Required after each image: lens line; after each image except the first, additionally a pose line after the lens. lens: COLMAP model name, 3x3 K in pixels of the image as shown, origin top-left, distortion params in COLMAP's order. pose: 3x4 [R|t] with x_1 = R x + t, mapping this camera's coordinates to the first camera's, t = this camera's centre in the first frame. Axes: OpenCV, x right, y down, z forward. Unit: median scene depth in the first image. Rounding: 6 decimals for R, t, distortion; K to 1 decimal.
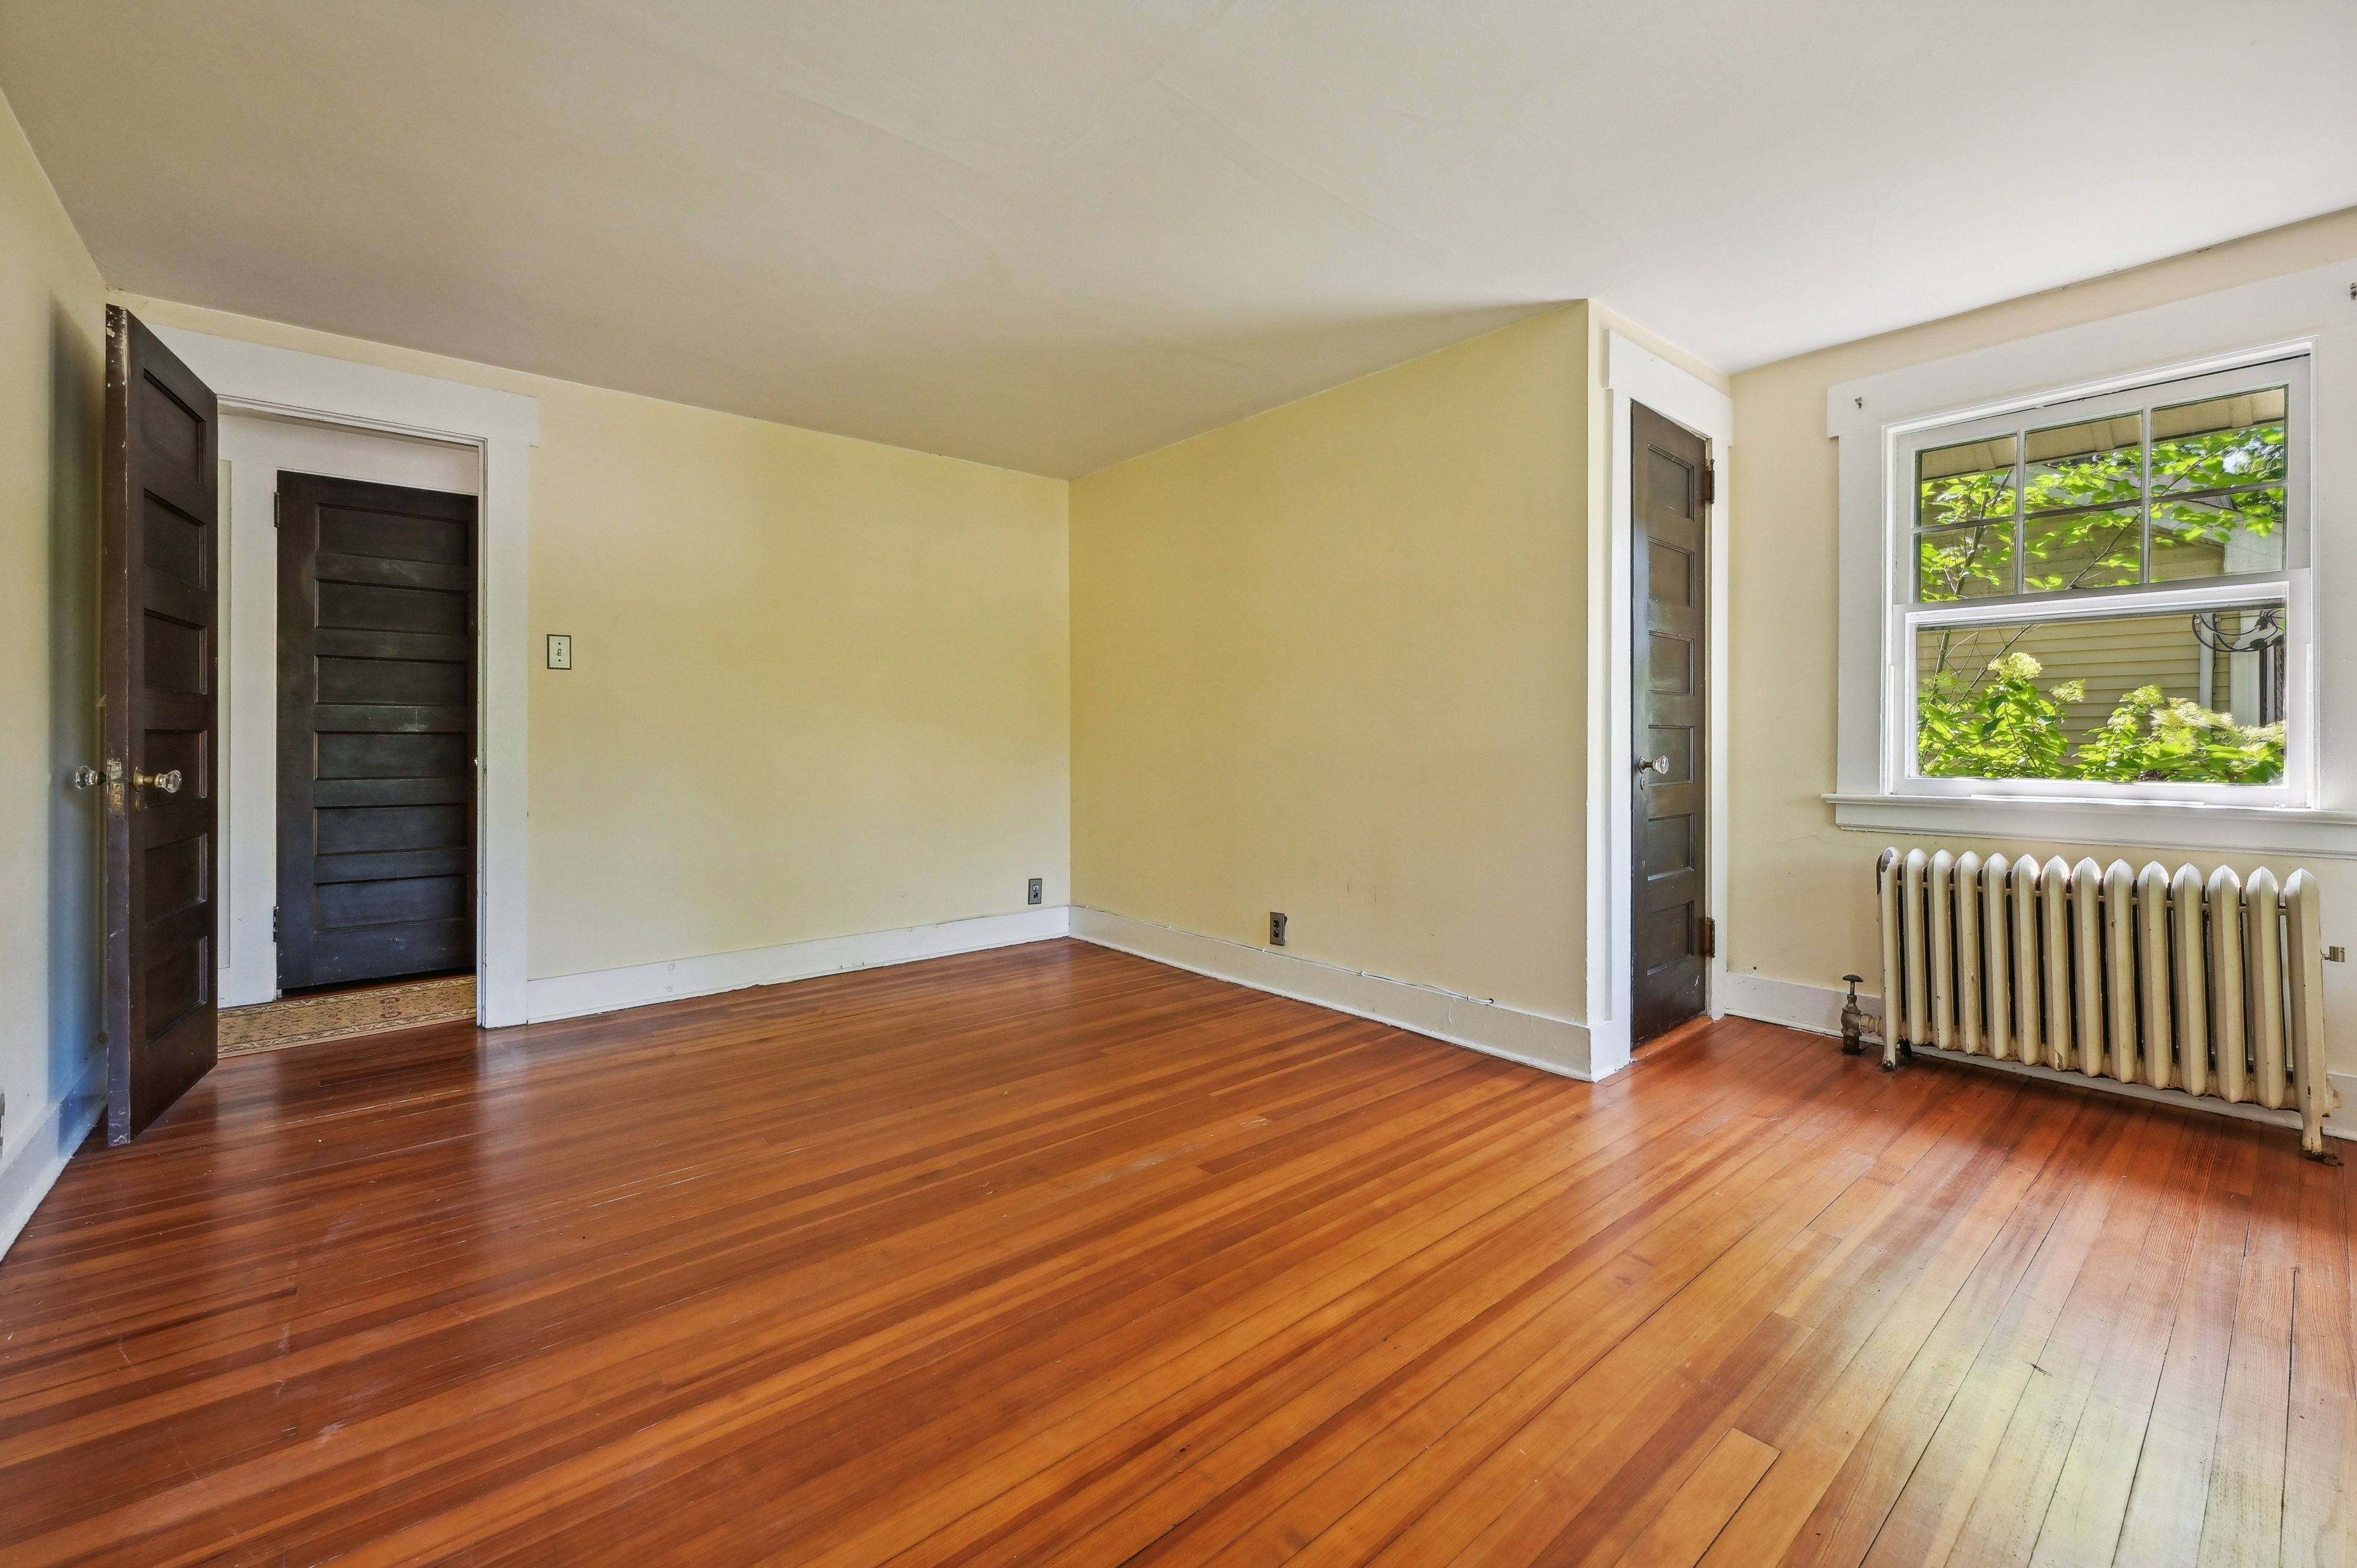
lens RADIAL K [[966.6, 0, 1176.9], [0, 966.6, 757.3], [0, 0, 1]] dist [-0.000444, -0.000127]
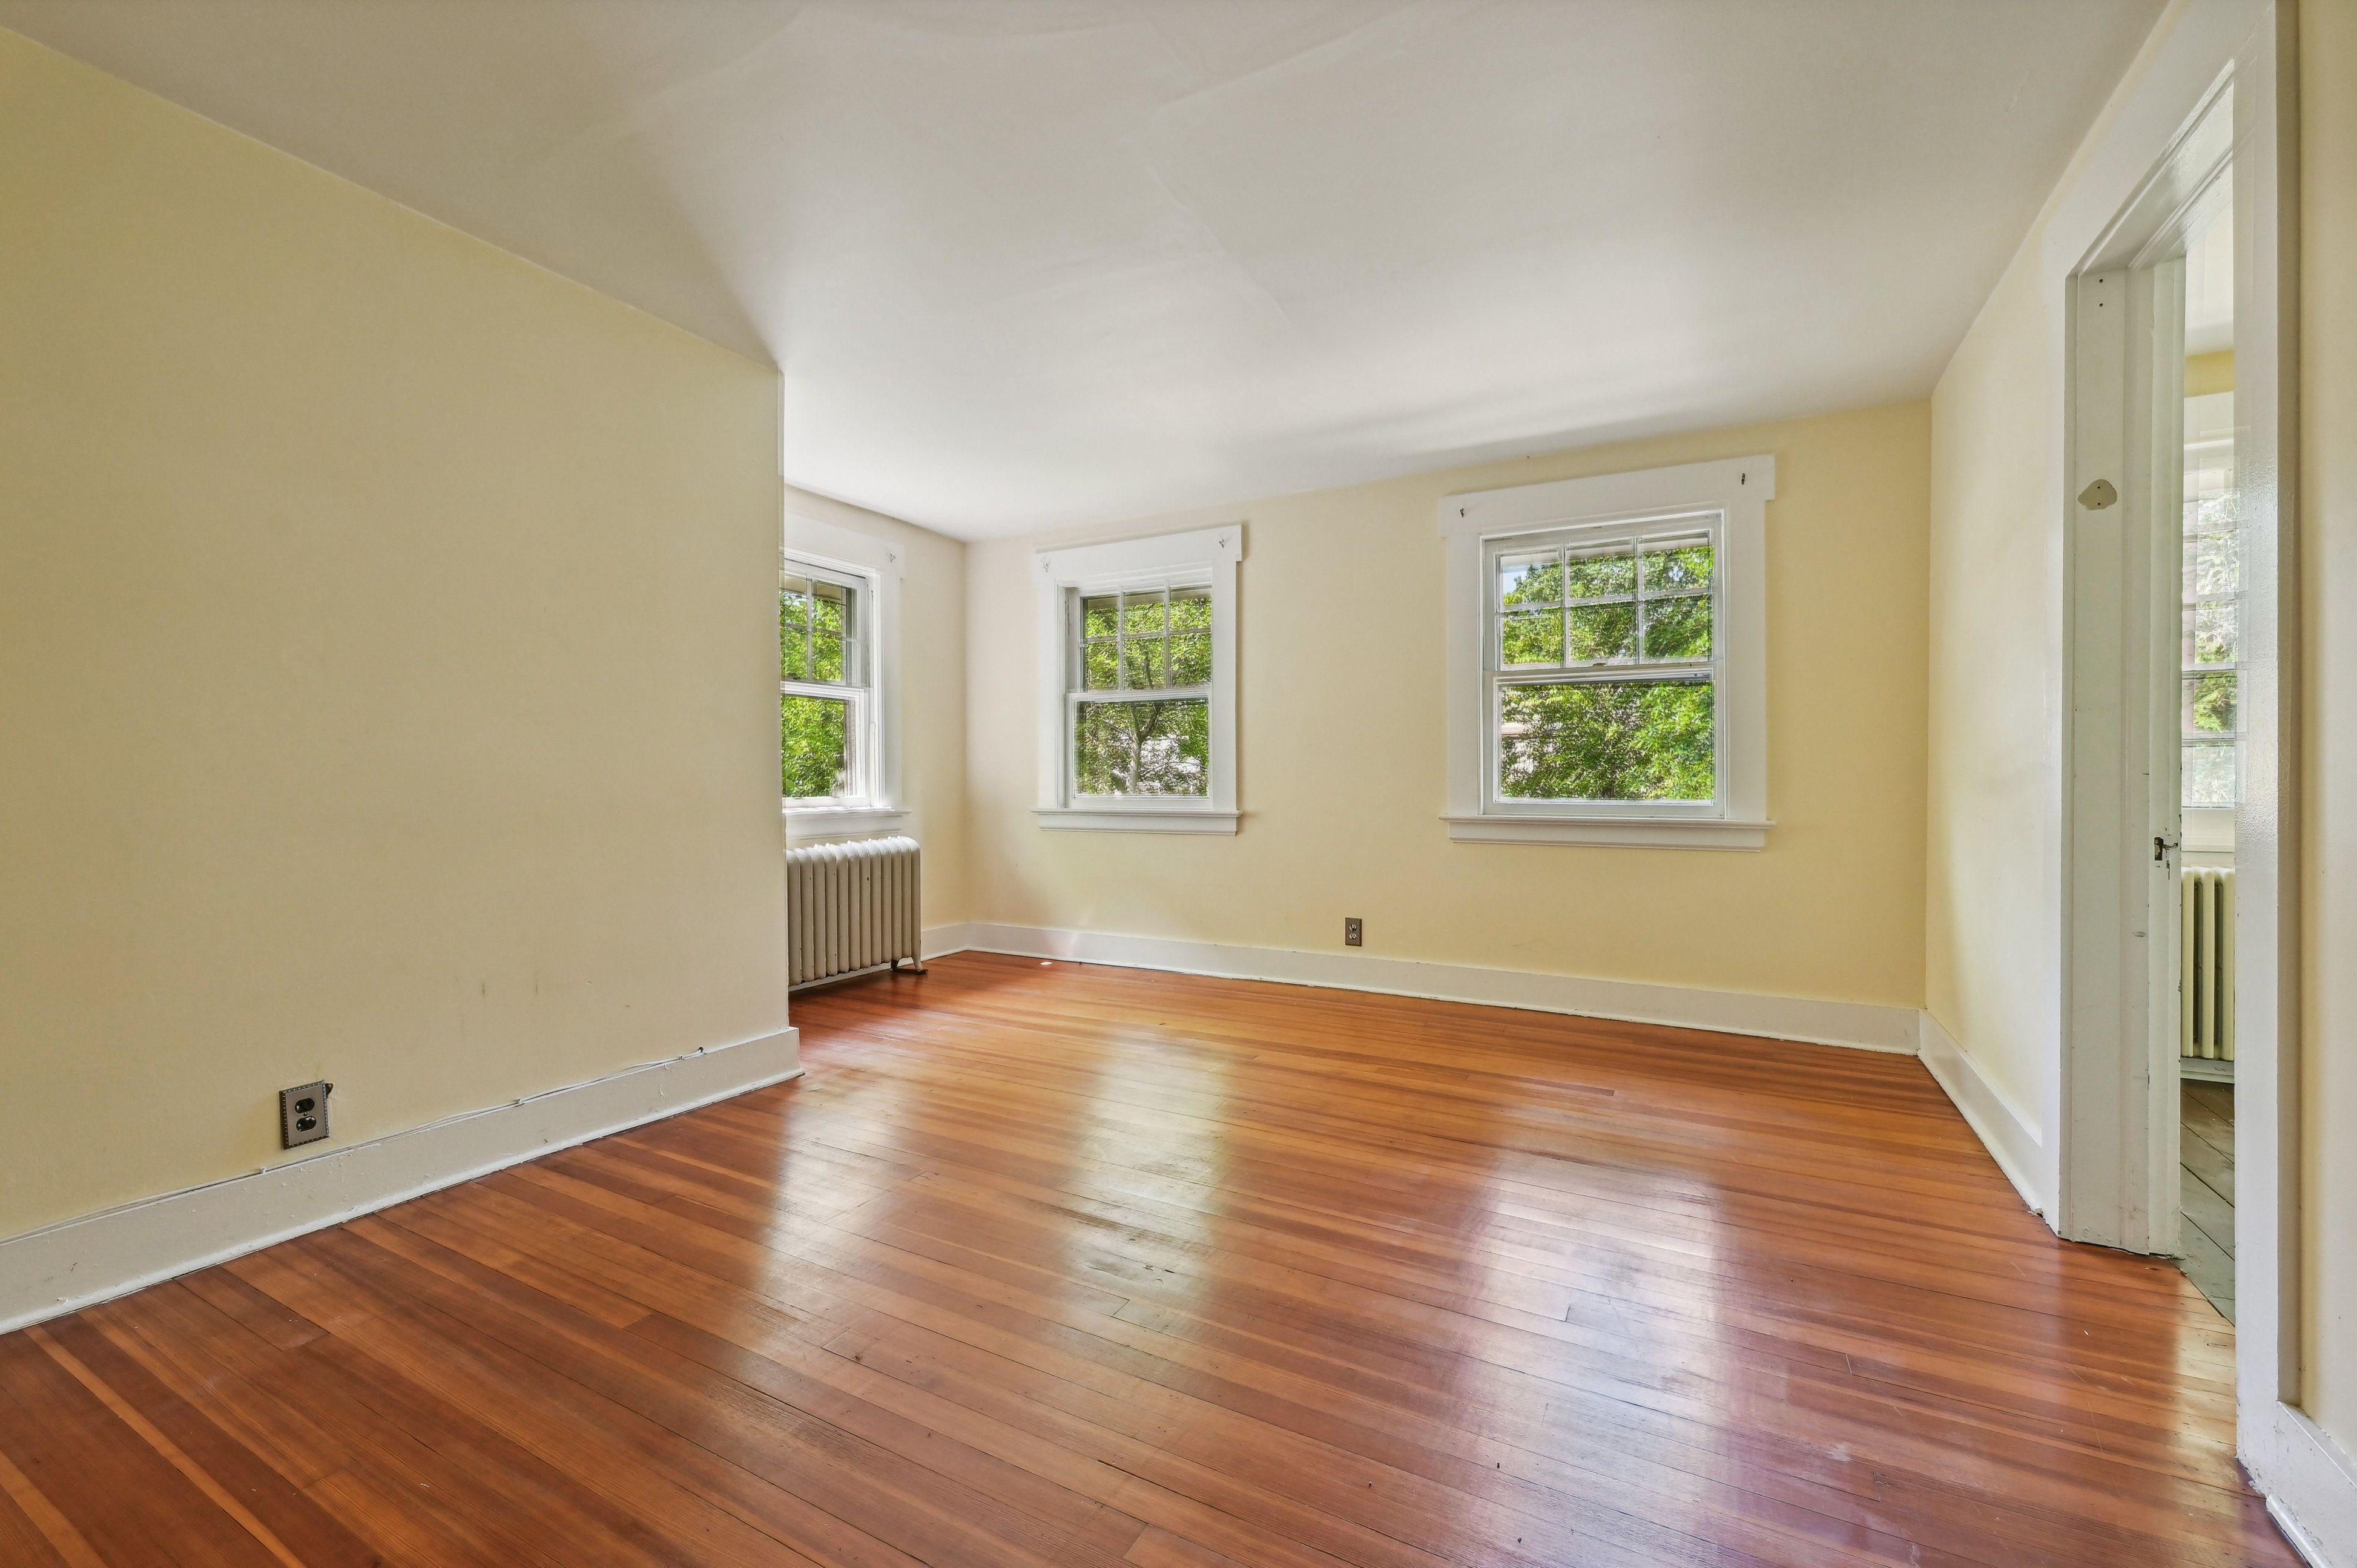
lens RADIAL K [[972.3, 0, 1178.5], [0, 972.3, 784.0], [0, 0, 1]] dist [0.001663, 0.000340]
pose [[-0.356938, -0.008258, 0.934091, -0.737140], [0.014871, 0.999784, 0.014521, -0.011121], [-0.934010, 0.019074, -0.356739, 0.931284]]
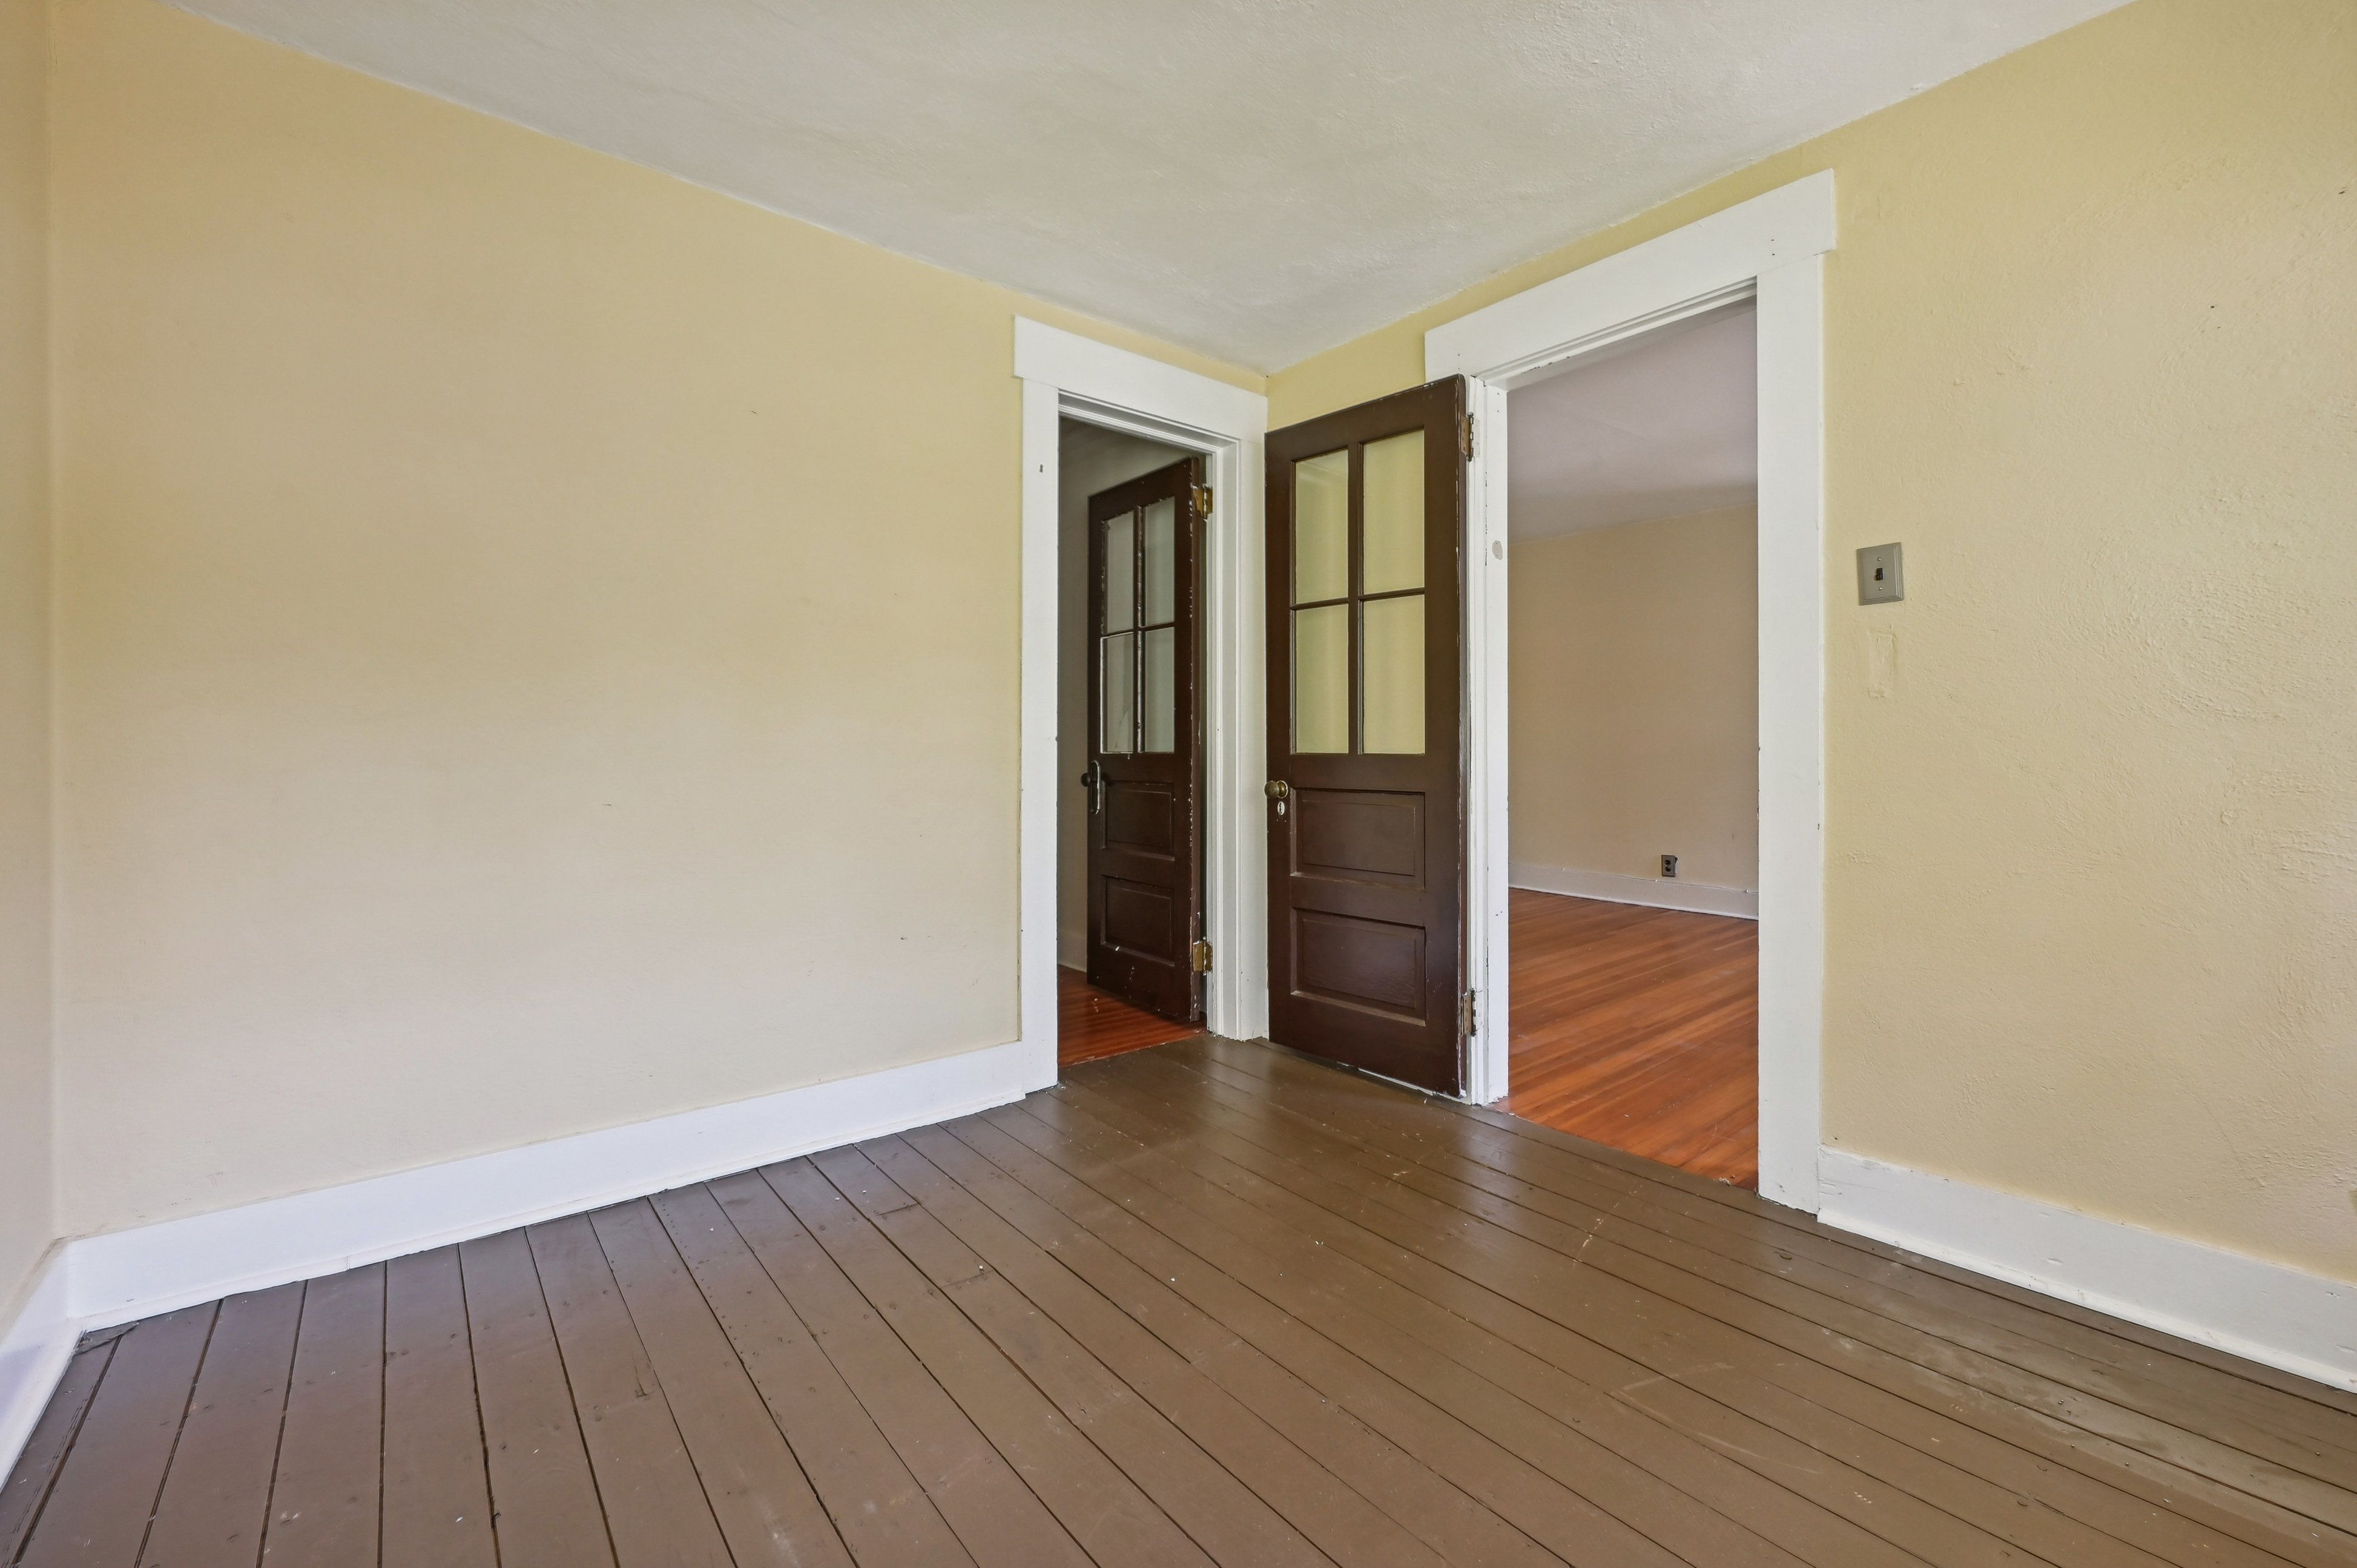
lens RADIAL K [[966.6, 0, 1176.9], [0, 966.6, 757.3], [0, 0, 1]] dist [-0.000444, -0.000127]
pose [[0.999783, -0.002598, -0.020683, -0.774695], [0.002425, 0.999962, -0.008367, 0.029971], [0.020704, 0.008315, 0.999751, -0.609875]]
